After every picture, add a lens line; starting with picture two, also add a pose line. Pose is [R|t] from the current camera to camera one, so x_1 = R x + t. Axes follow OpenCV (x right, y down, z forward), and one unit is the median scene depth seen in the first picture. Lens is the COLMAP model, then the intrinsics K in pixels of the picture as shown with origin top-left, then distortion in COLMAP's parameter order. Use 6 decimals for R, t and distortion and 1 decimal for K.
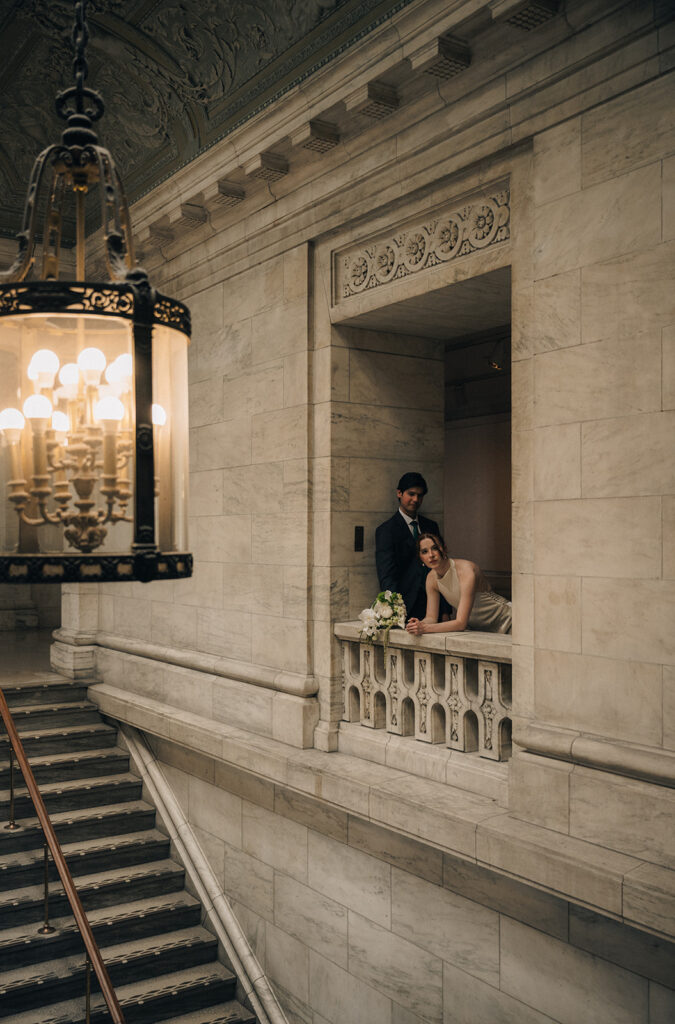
lens RADIAL K [[961.5, 0, 333.5], [0, 961.5, 531.2], [0, 0, 1]] dist [-0.000754, -0.001431]
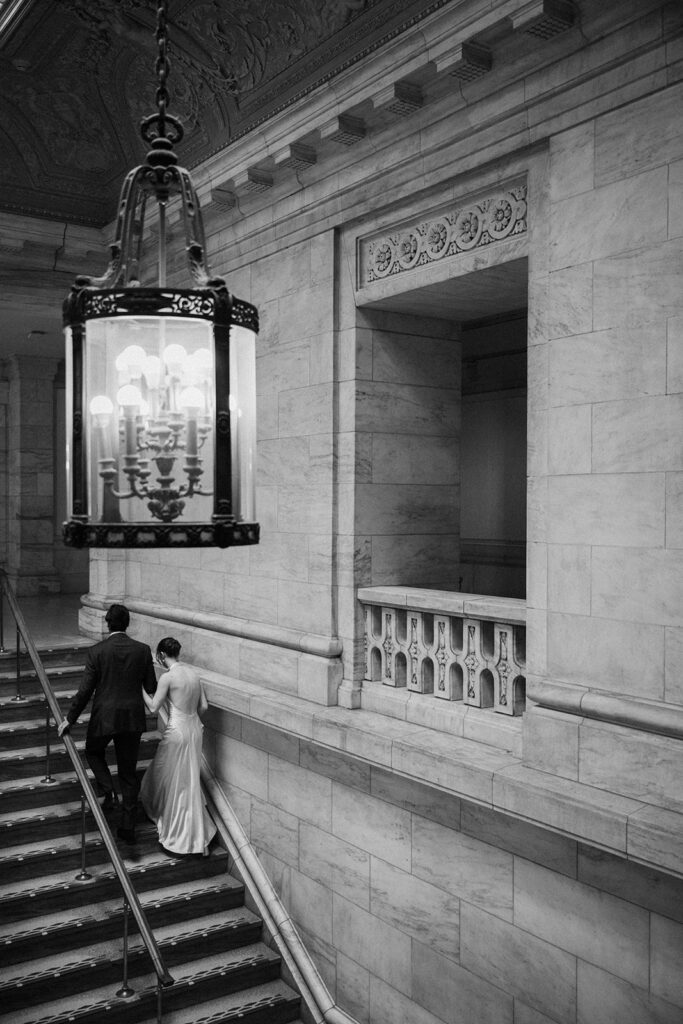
lens RADIAL K [[982.6, 0, 341.5], [0, 982.6, 512.0], [0, 0, 1]] dist [-0.001503, 0.001851]
pose [[0.999895, 0.004492, 0.013798, -0.036979], [-0.004667, 0.999908, 0.012737, -0.003078], [-0.013740, -0.012800, 0.999824, -0.098758]]
